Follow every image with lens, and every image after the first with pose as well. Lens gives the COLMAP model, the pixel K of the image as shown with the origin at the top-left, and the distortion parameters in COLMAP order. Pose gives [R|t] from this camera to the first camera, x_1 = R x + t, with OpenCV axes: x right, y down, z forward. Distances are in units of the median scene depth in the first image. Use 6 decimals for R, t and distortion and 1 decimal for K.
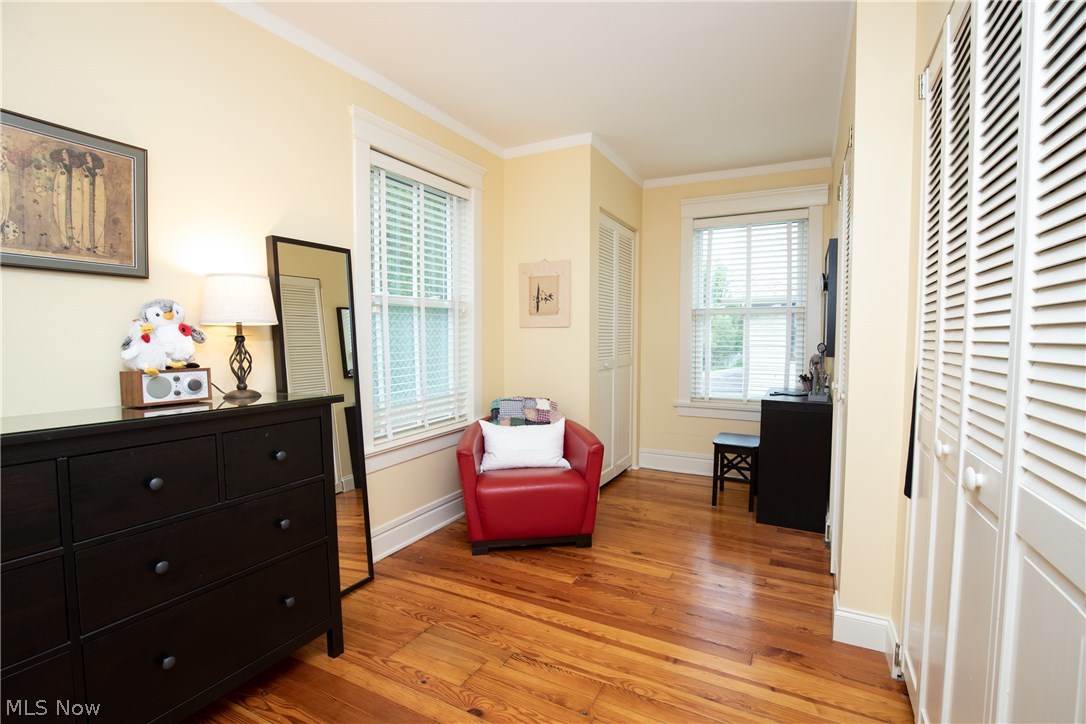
lens RADIAL K [[499.6, 0, 552.4], [0, 499.6, 365.6], [0, 0, 1]] dist [-0.024438, 0.003092]
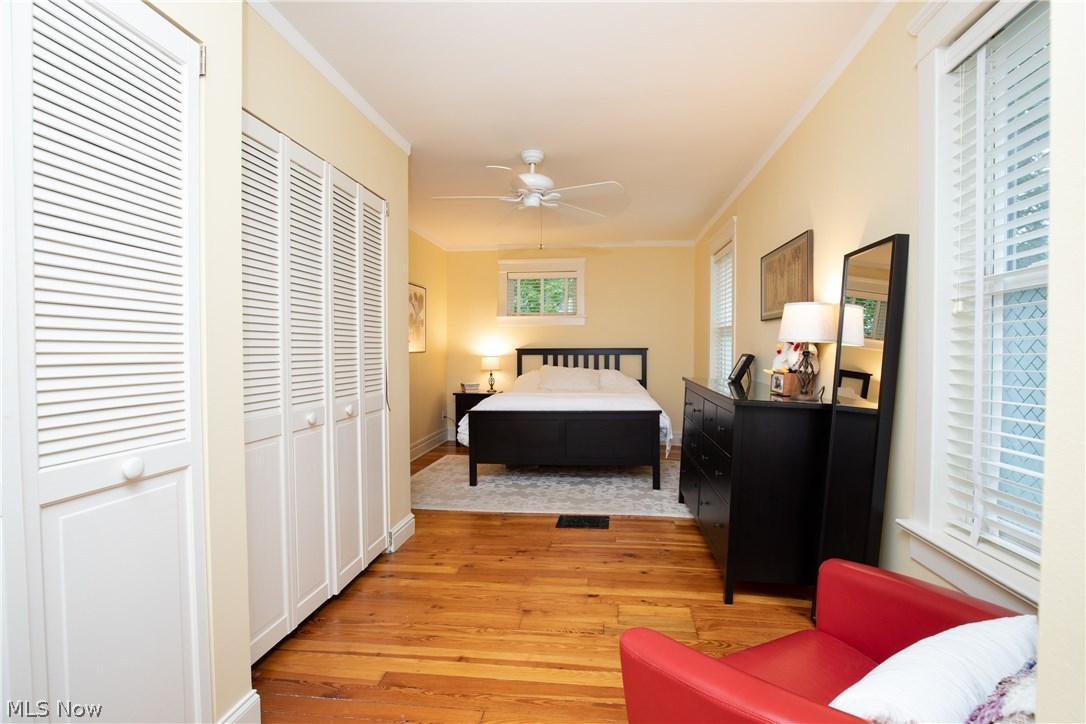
lens RADIAL K [[499.6, 0, 550.0], [0, 499.6, 361.6], [0, 0, 1]] dist [-0.024438, 0.003092]
pose [[-0.937574, 0.012428, -0.347565, 0.435346], [-0.015006, 0.996985, 0.076127, -0.123245], [0.347463, 0.076590, -0.934560, 2.037531]]
